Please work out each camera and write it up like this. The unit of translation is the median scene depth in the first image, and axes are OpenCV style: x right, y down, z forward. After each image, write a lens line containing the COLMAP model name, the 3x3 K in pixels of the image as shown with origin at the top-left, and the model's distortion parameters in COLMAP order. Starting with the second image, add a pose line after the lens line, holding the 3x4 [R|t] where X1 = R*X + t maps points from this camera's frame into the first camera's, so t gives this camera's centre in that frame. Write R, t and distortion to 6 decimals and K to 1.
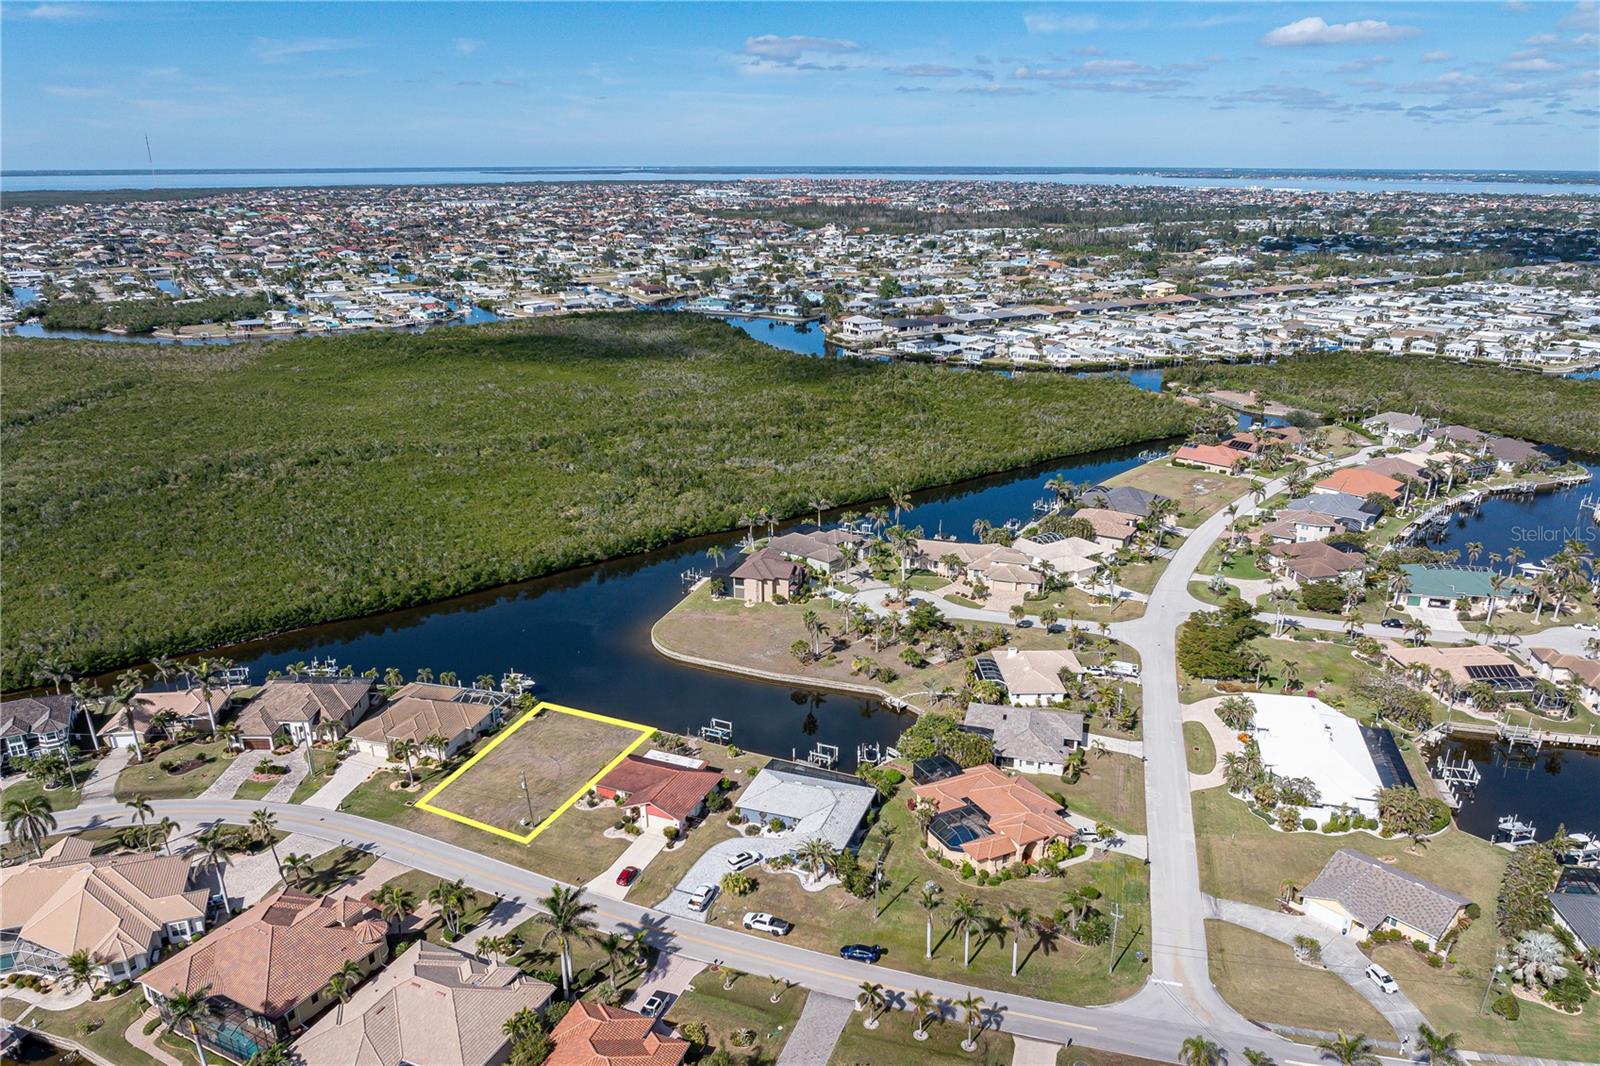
lens RADIAL K [[1126.5, 0, 797.9], [0, 1126.5, 591.3], [0, 0, 1]] dist [-0.022201, 0.002455]
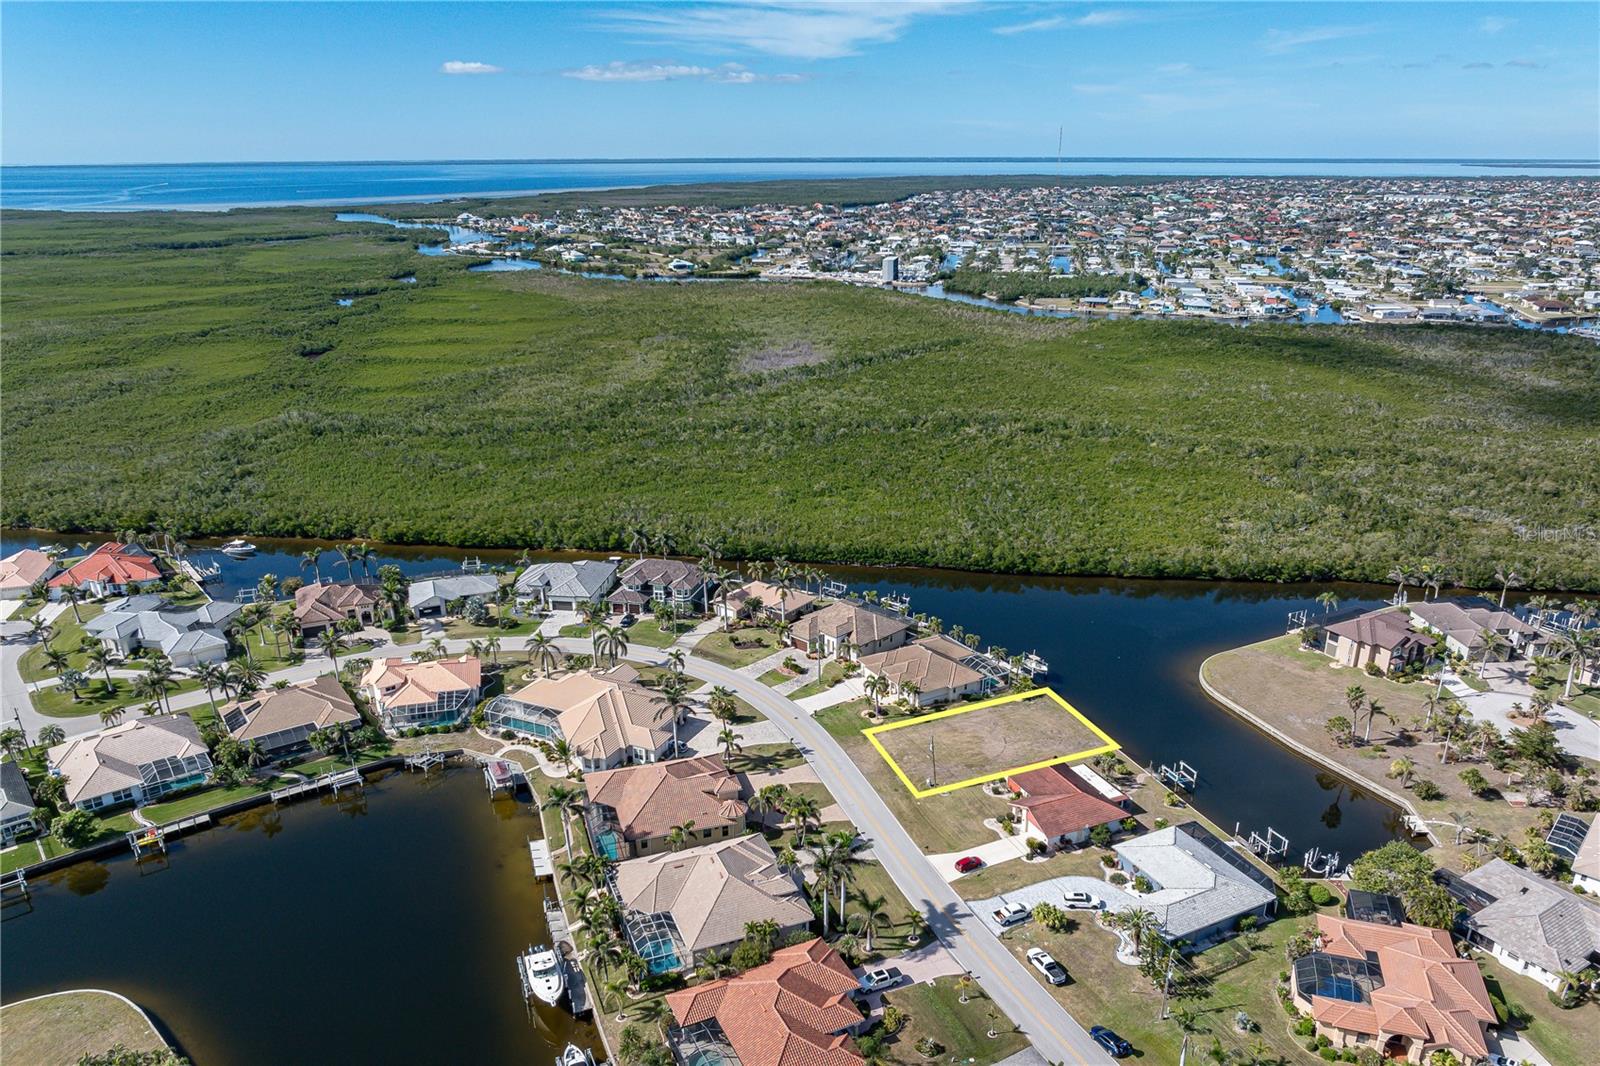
lens RADIAL K [[1124.8, 0, 804.9], [0, 1124.8, 581.9], [0, 0, 1]] dist [-0.028792, 0.012758]
pose [[0.718980, 0.246838, -0.649722, 0.227913], [-0.245844, 0.964697, 0.094451, -0.033900], [0.650099, 0.091822, 0.754281, 0.085136]]
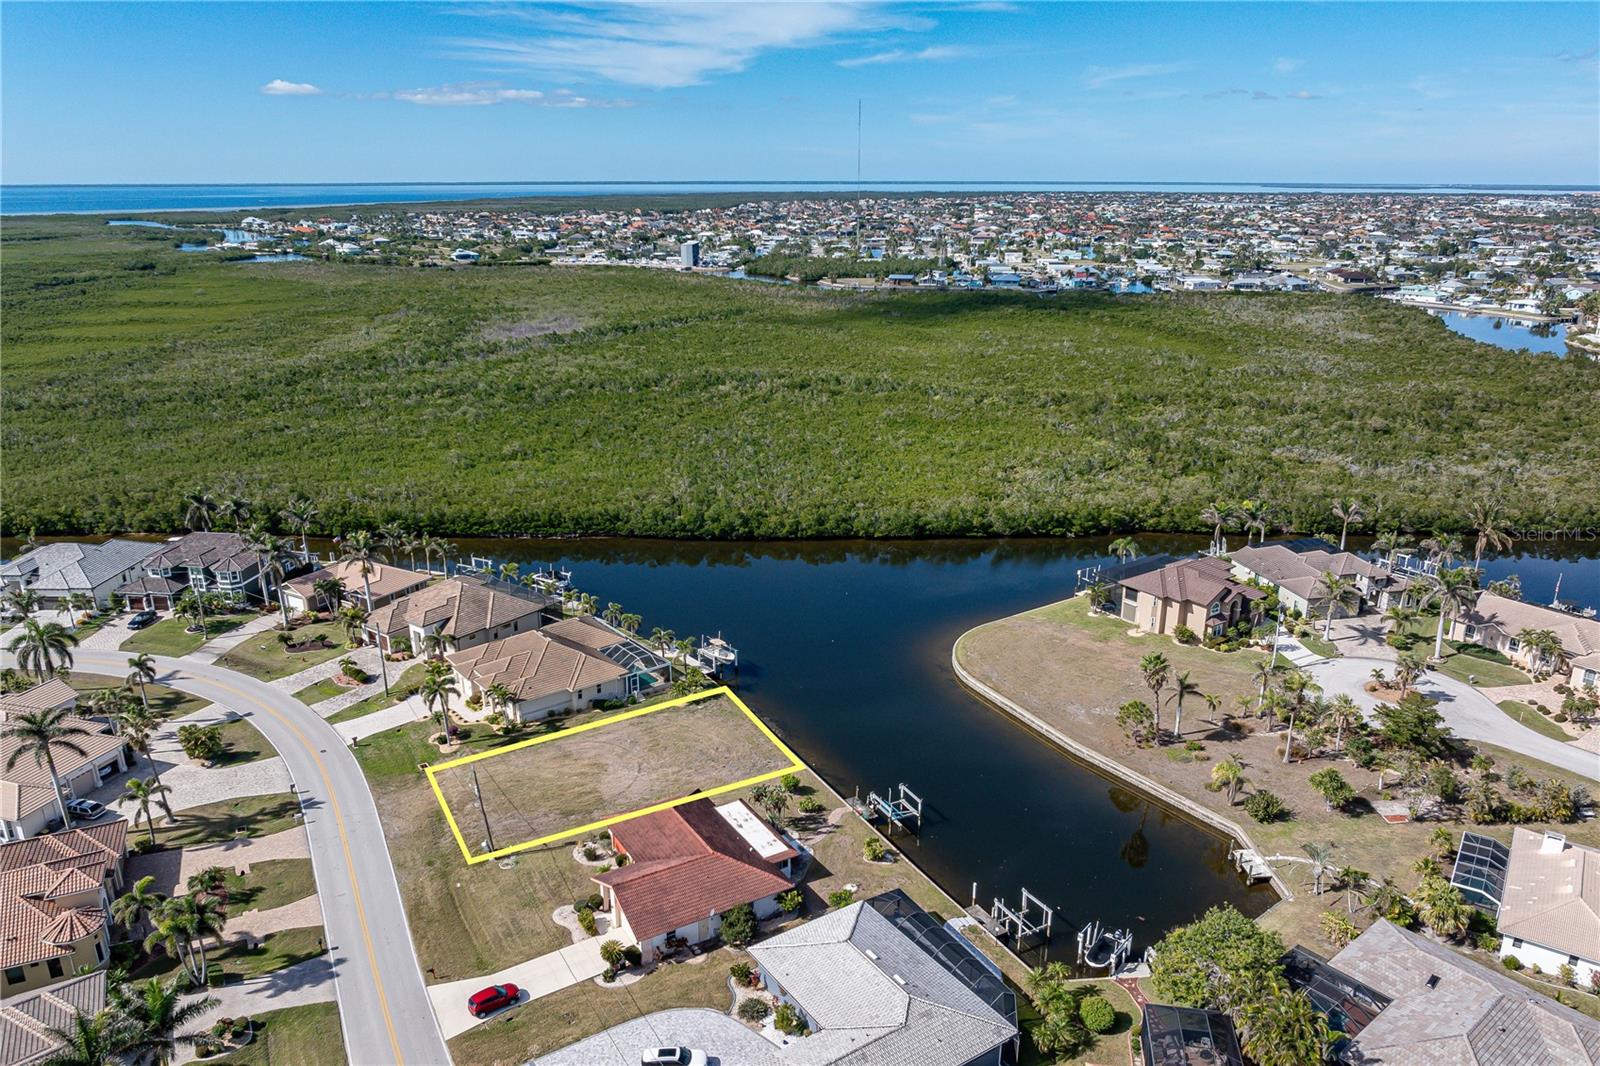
lens RADIAL K [[1121.2, 0, 802.0], [0, 1121.2, 563.0], [0, 0, 1]] dist [-0.023799, 0.002020]
pose [[0.803997, 0.194105, -0.562060, 0.165911], [-0.212752, 0.976552, 0.032917, -0.007482], [0.555270, 0.093115, 0.826441, 0.414277]]
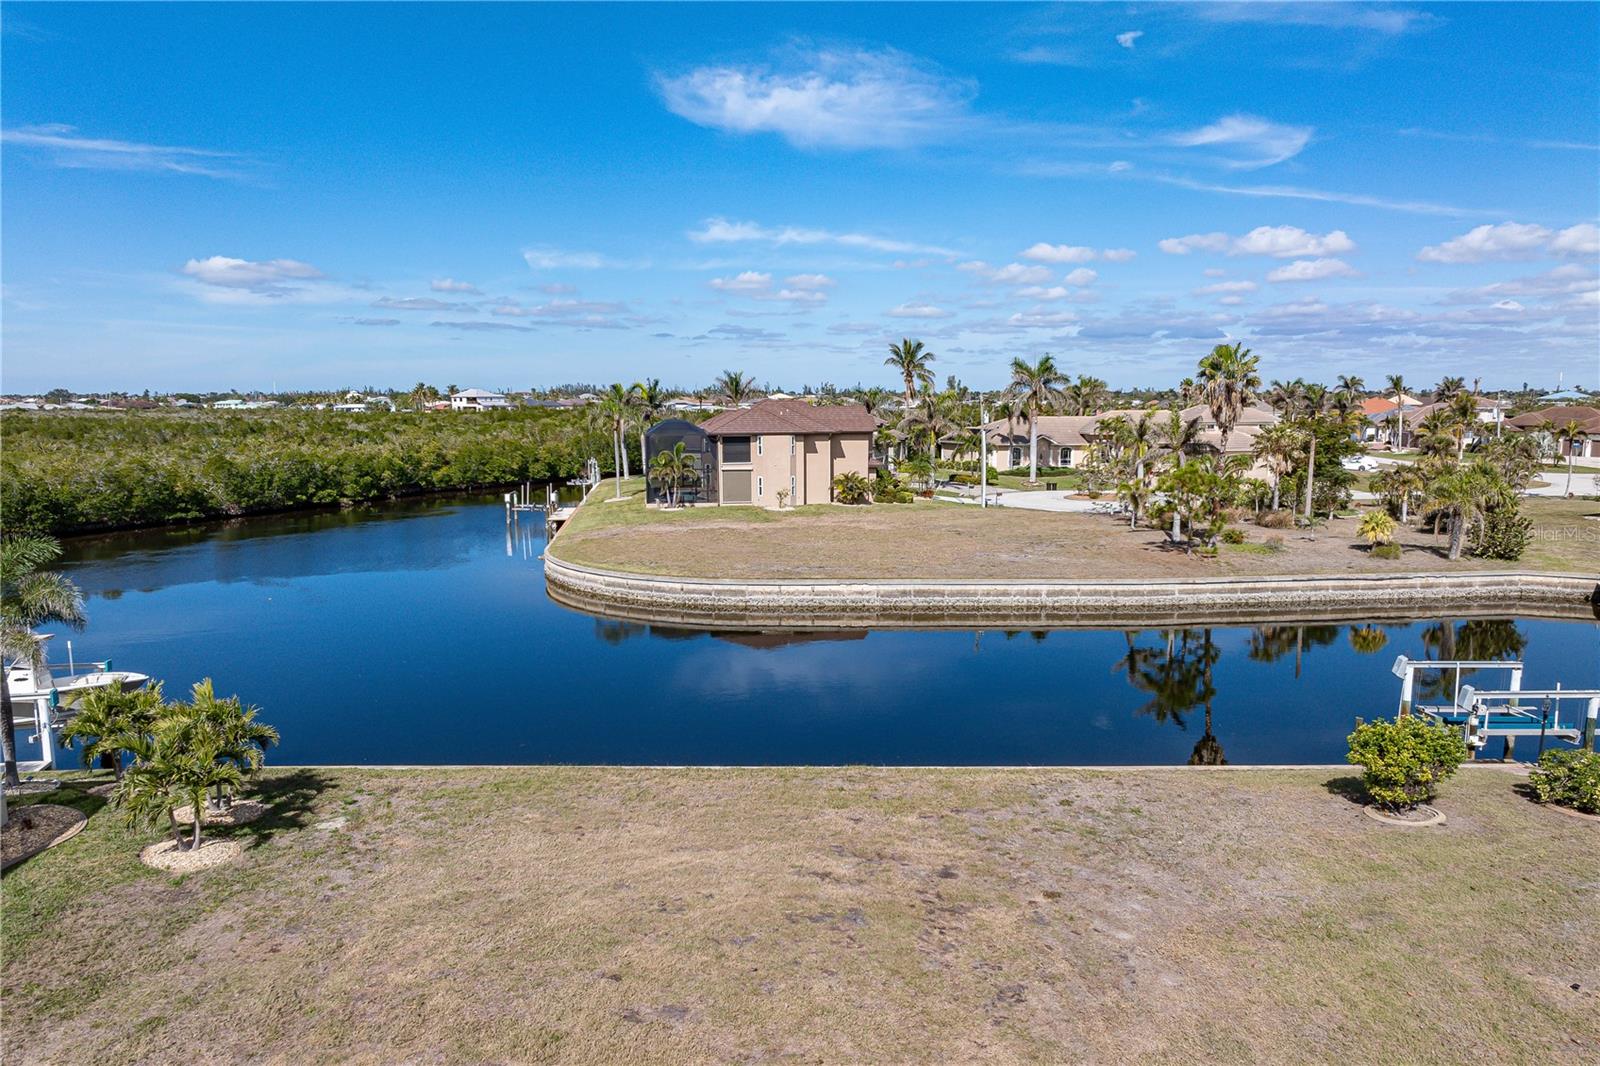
lens RADIAL K [[1124.8, 0, 804.9], [0, 1124.8, 581.9], [0, 0, 1]] dist [-0.028792, 0.012758]
pose [[0.902329, -0.071019, 0.425158, -0.201556], [0.154577, 0.974045, -0.165358, 0.100722], [-0.402379, 0.214927, 0.889886, 0.768639]]
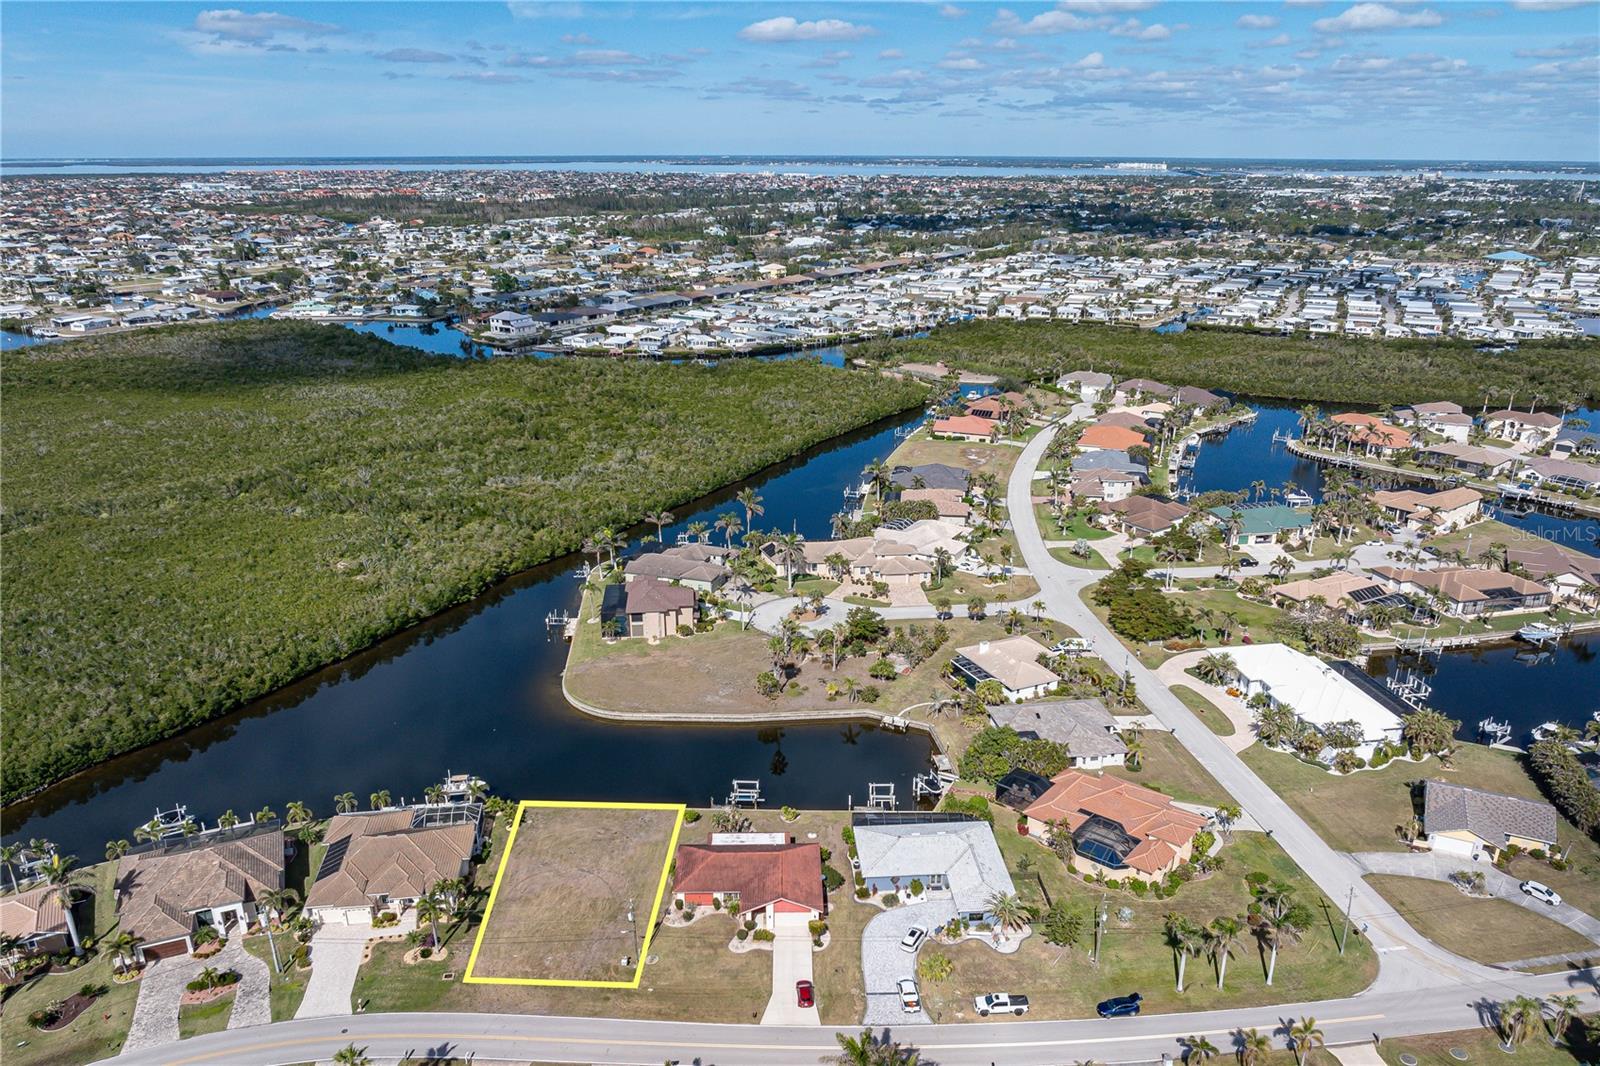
lens RADIAL K [[1129.8, 0, 802.4], [0, 1129.8, 589.4], [0, 0, 1]] dist [-0.034253, 0.020587]
pose [[0.915609, -0.144371, 0.375256, -0.286943], [0.141885, 0.989285, 0.034411, -0.046323], [-0.376203, 0.021737, 0.926282, 0.158867]]
